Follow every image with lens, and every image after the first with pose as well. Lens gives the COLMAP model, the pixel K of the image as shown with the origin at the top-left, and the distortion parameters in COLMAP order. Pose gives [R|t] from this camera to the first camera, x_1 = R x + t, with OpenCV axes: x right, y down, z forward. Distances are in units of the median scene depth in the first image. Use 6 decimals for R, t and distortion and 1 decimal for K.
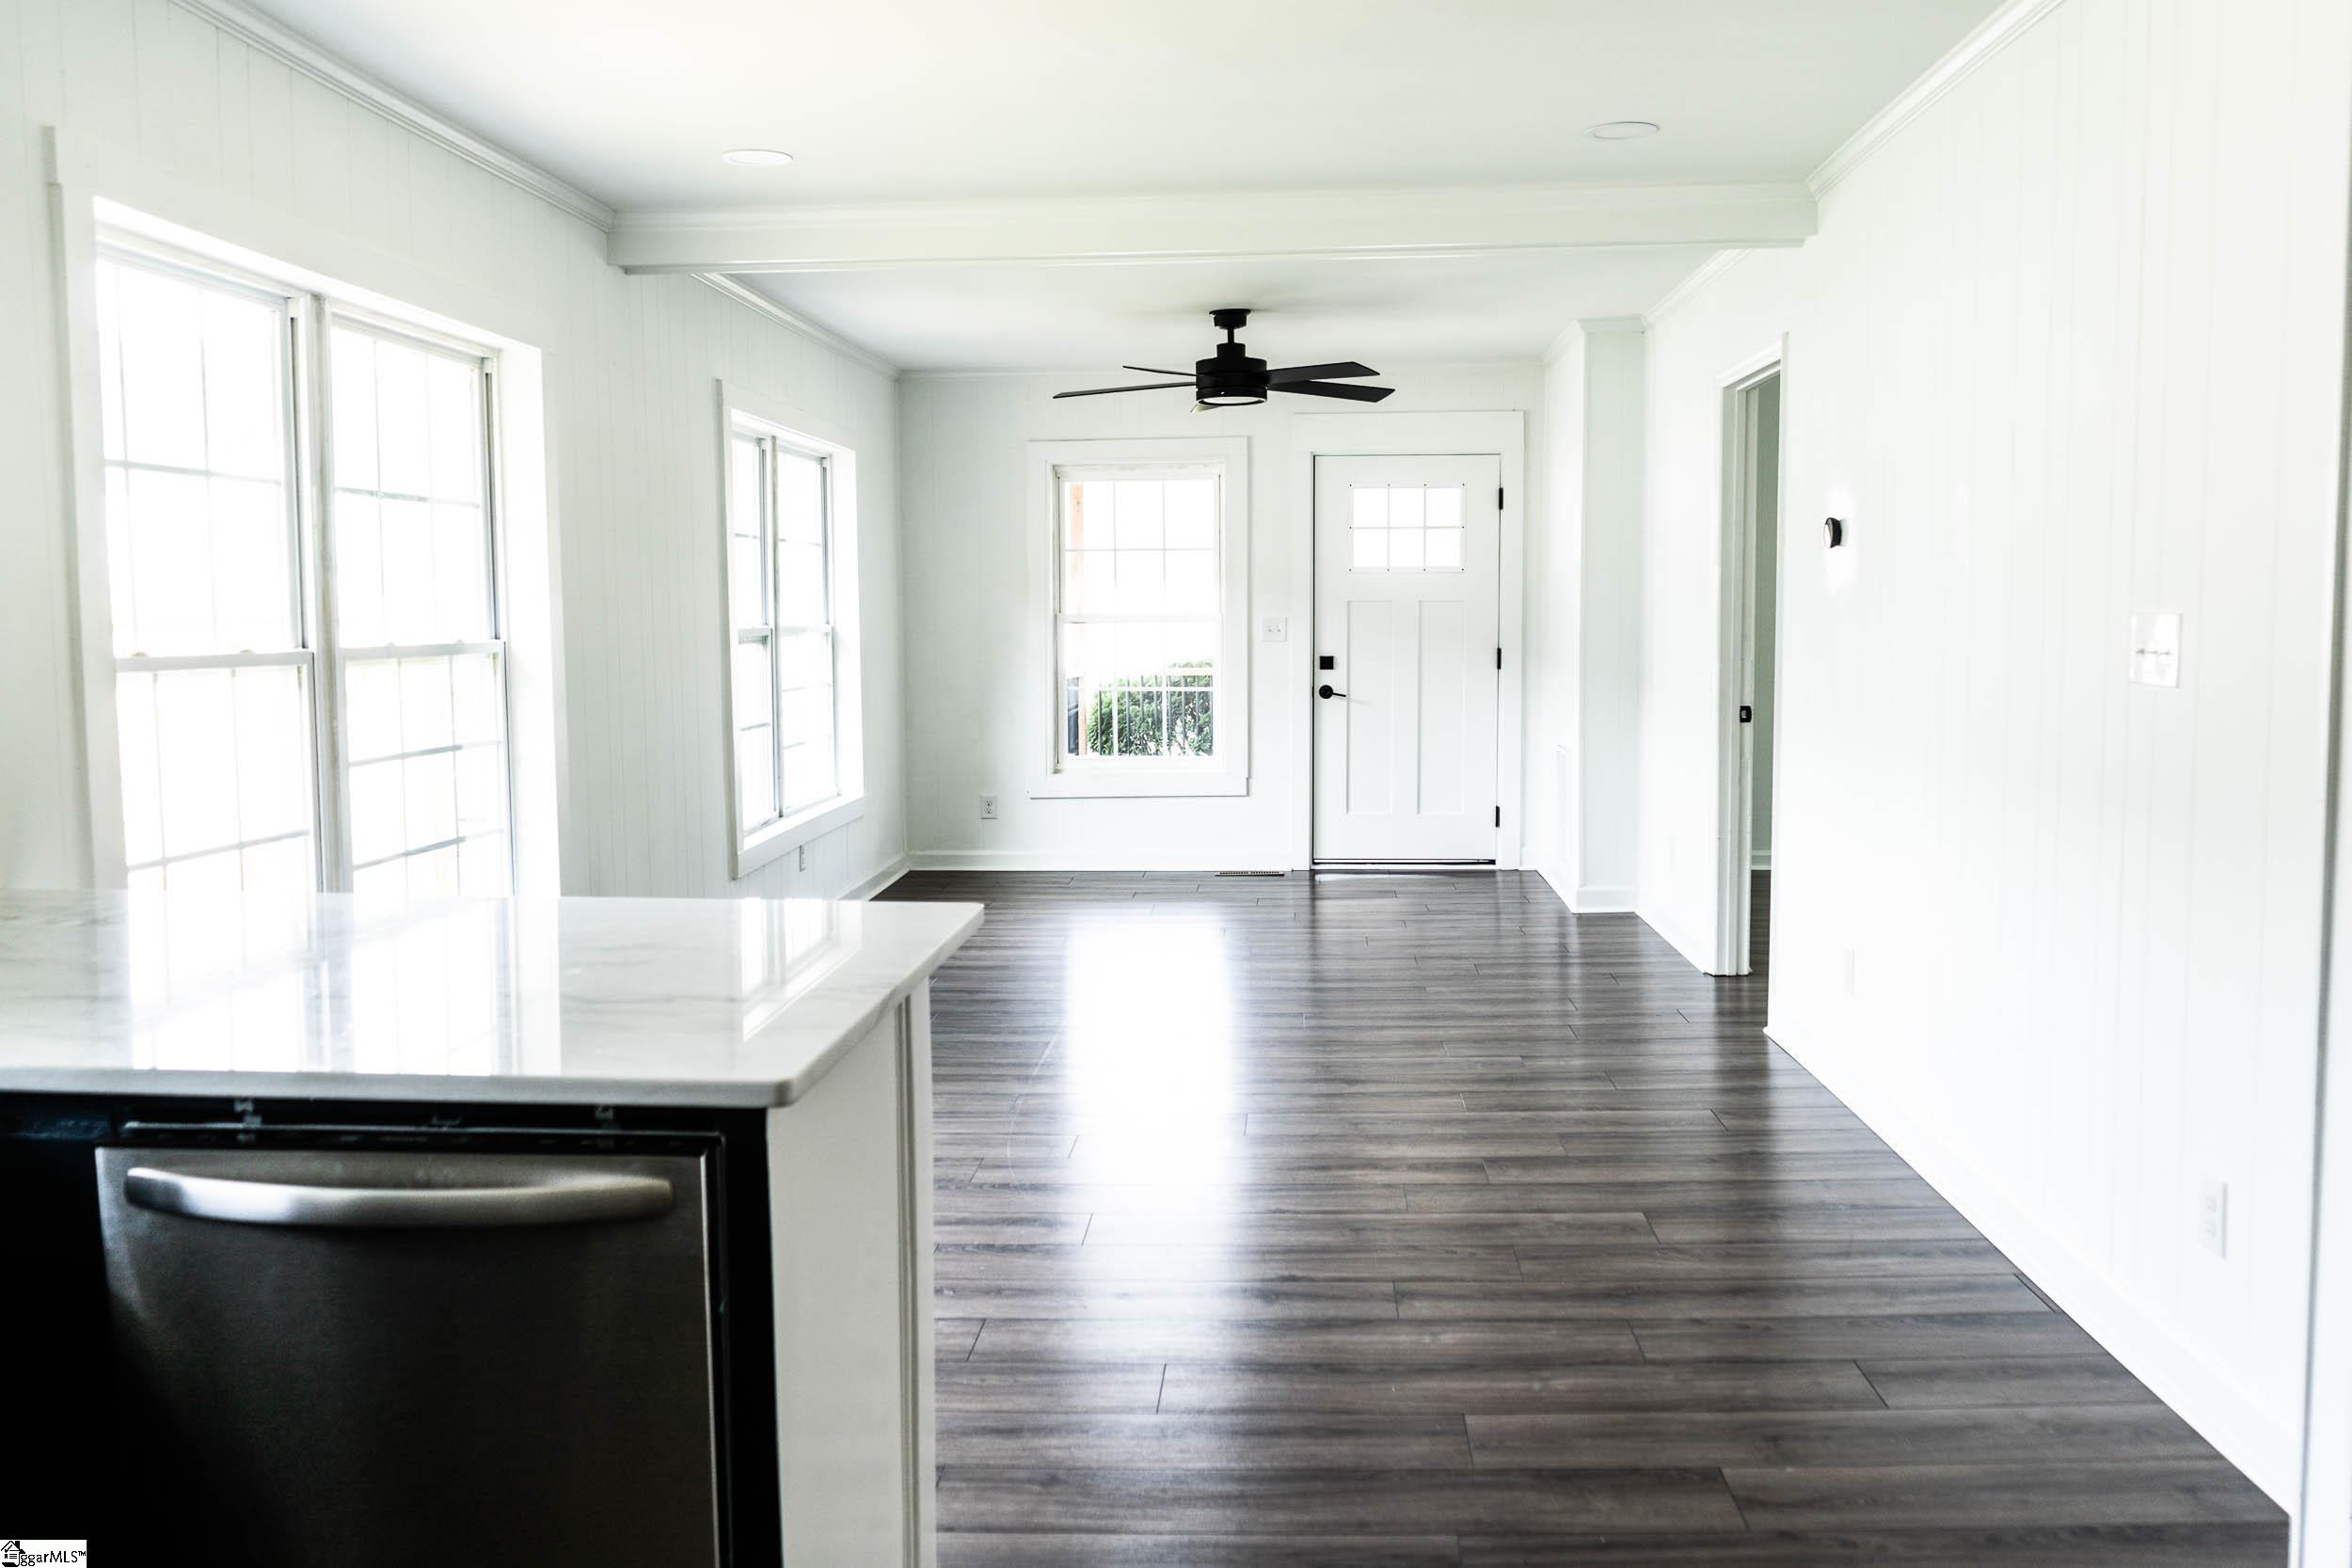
lens RADIAL K [[1896.9, 0, 1176.0], [0, 1896.9, 784.0], [0, 0, 1]] dist [0.005679, -0.001490]
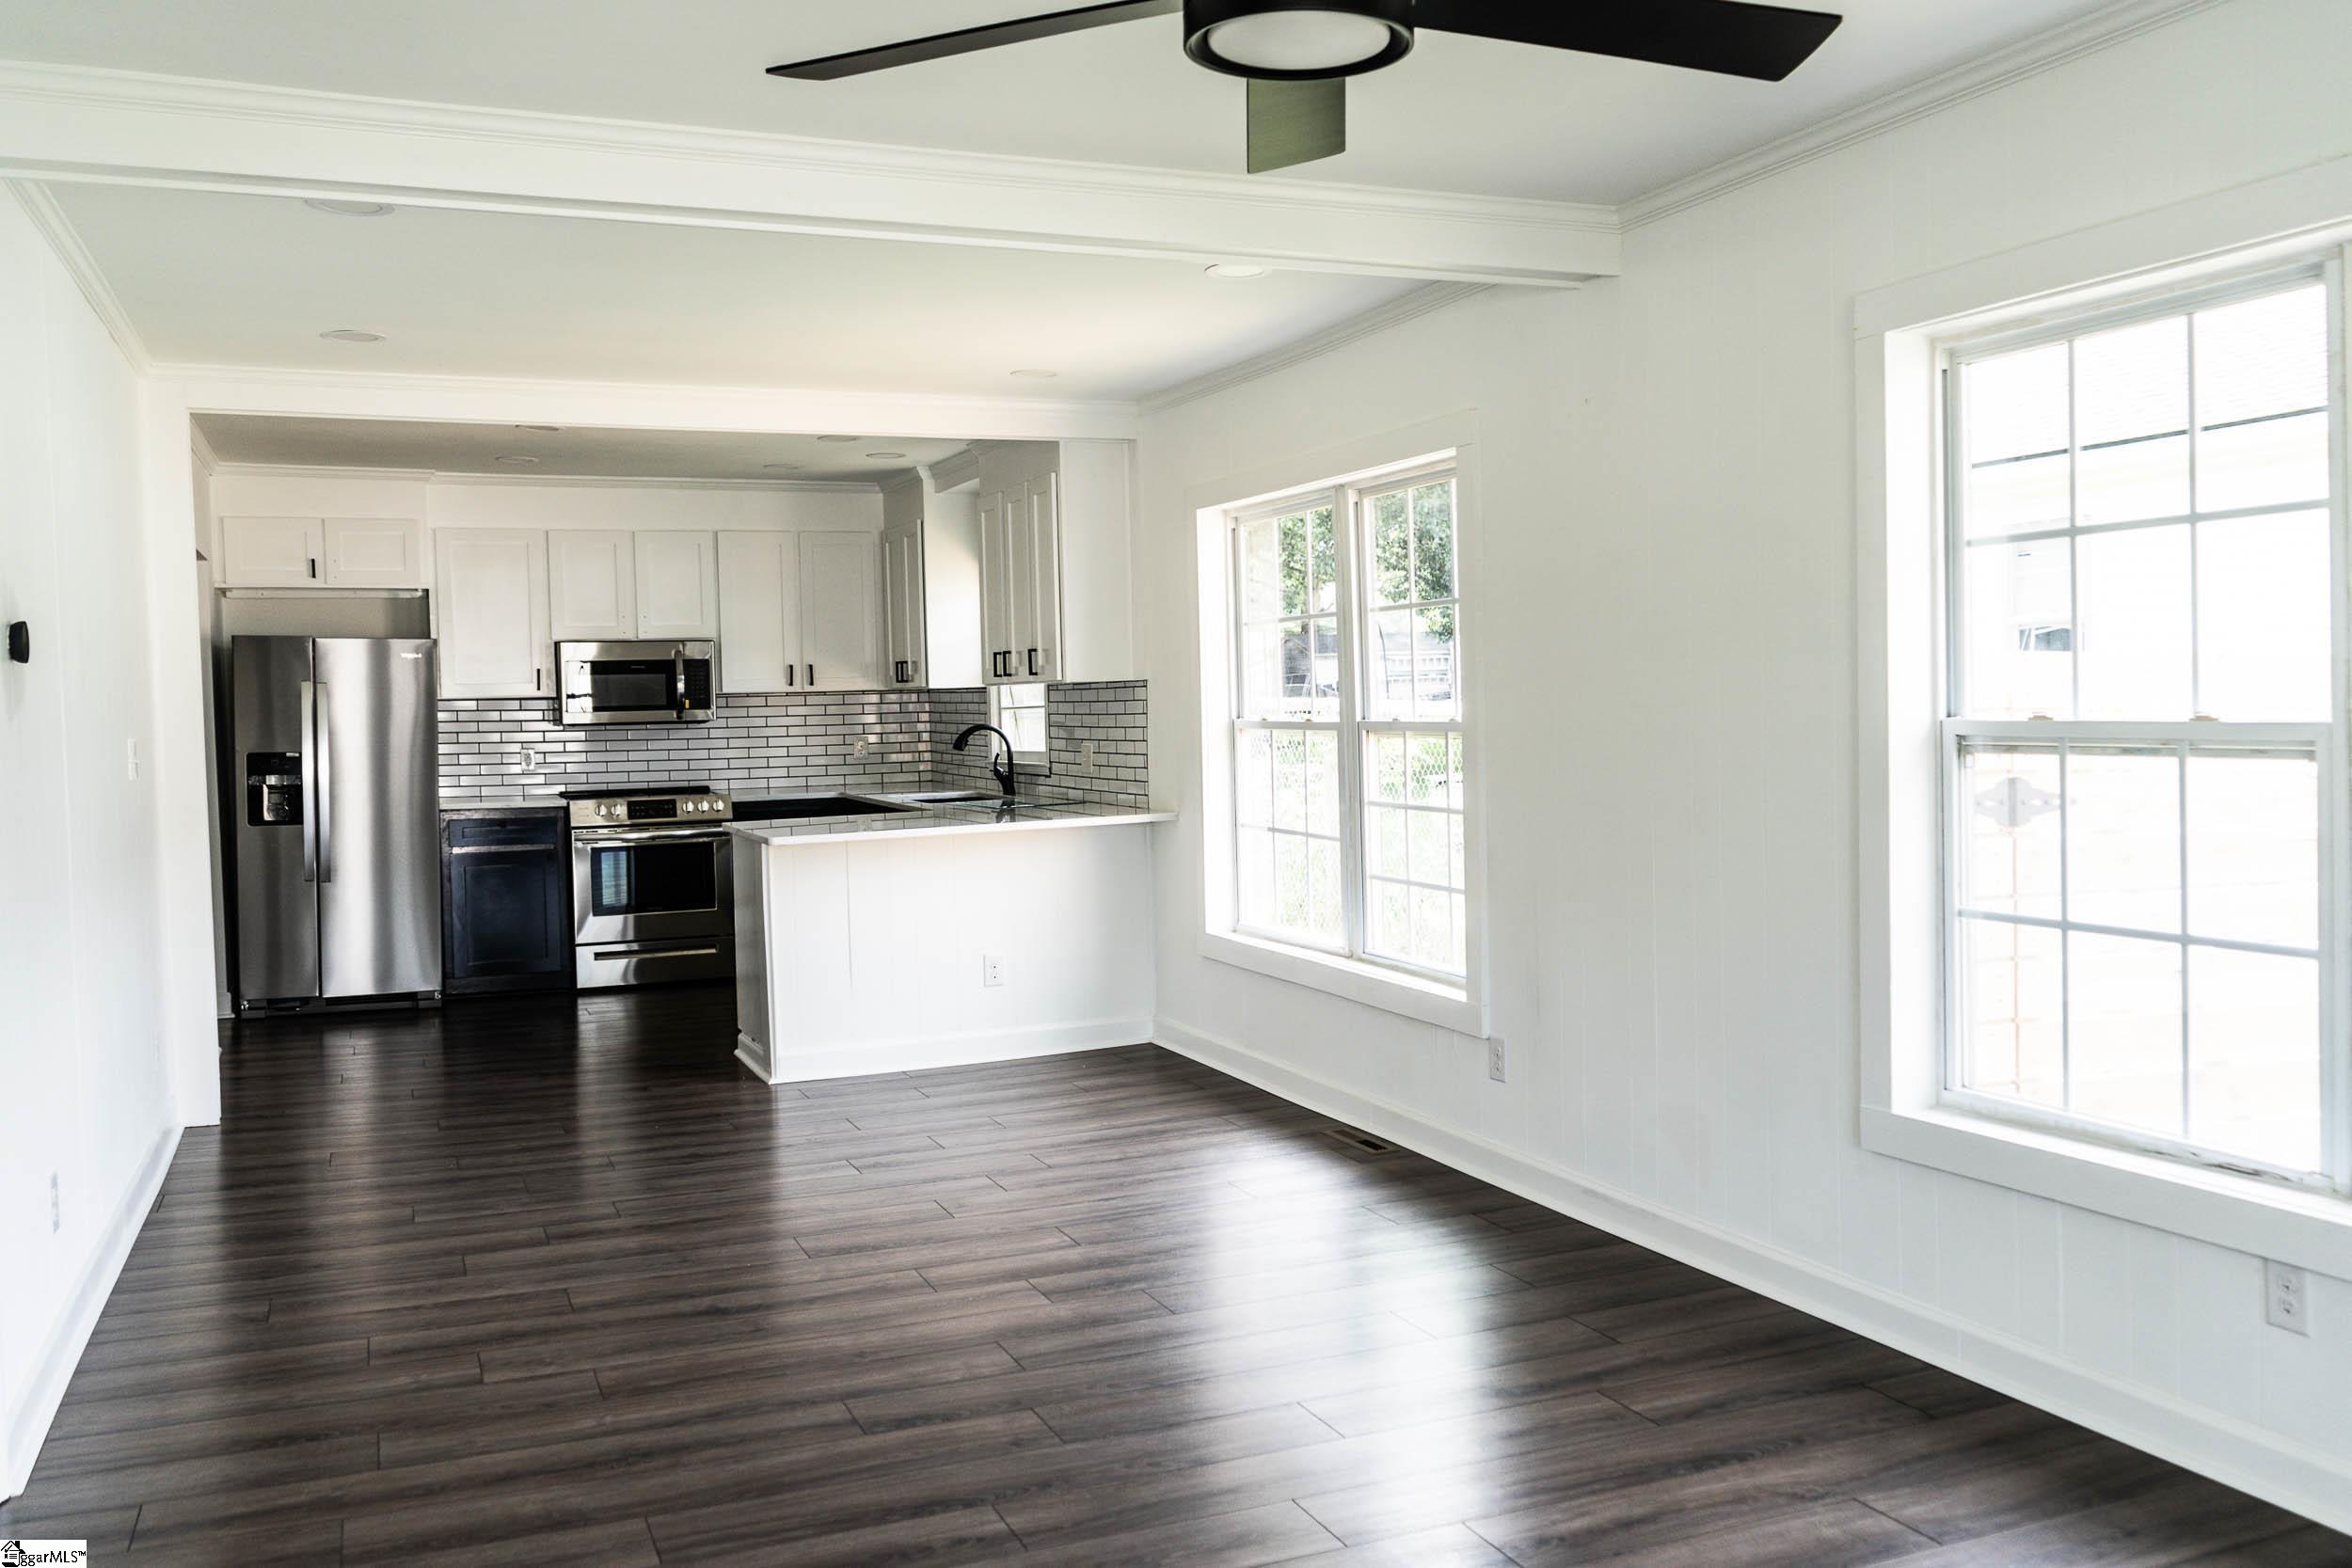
lens RADIAL K [[1975.7, 0, 1176.0], [0, 1975.7, 784.0], [0, 0, 1]] dist [0.005748, 0.000185]
pose [[-0.899849, 0.052400, -0.433042, 0.151512], [-0.004801, 0.991509, 0.129953, -0.098172], [0.436174, 0.119017, -0.891957, 1.025362]]
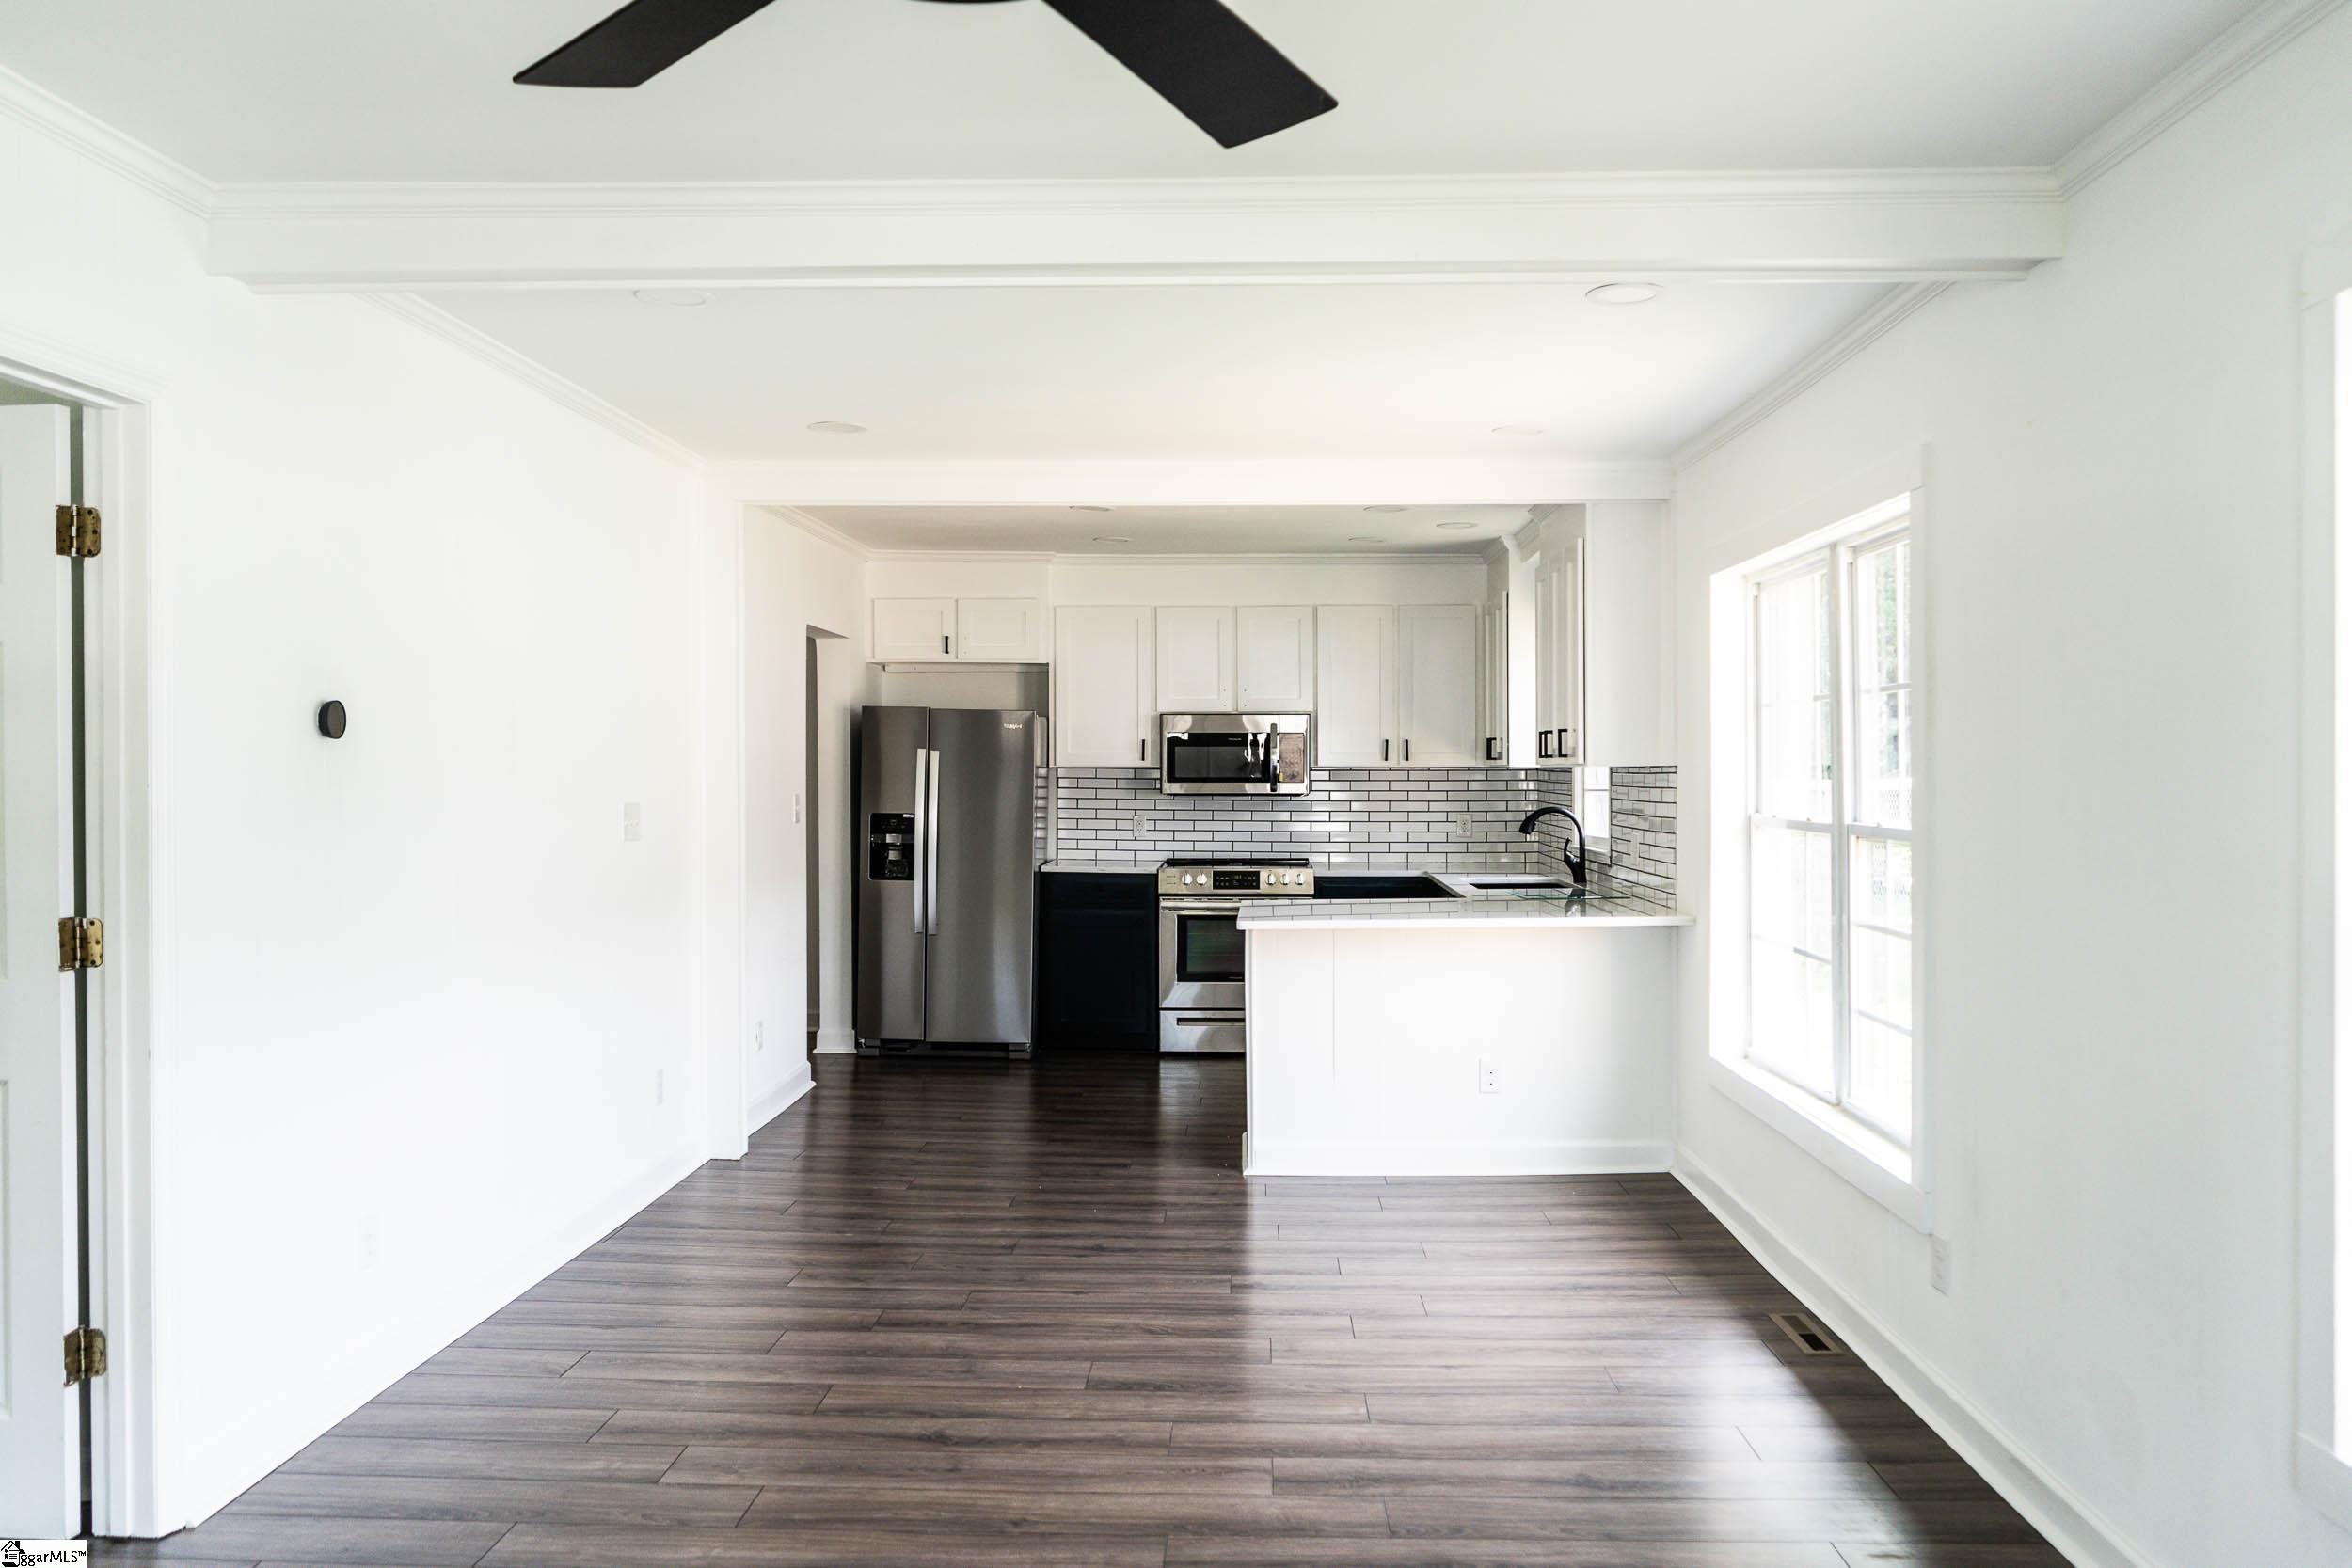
lens RADIAL K [[1896.9, 0, 1176.0], [0, 1896.9, 784.0], [0, 0, 1]] dist [0.005679, -0.001490]
pose [[-0.999646, 0.012267, -0.023630, 0.007054], [0.009930, 0.995275, 0.096591, -0.097593], [0.024703, 0.096322, -0.995044, 0.980860]]
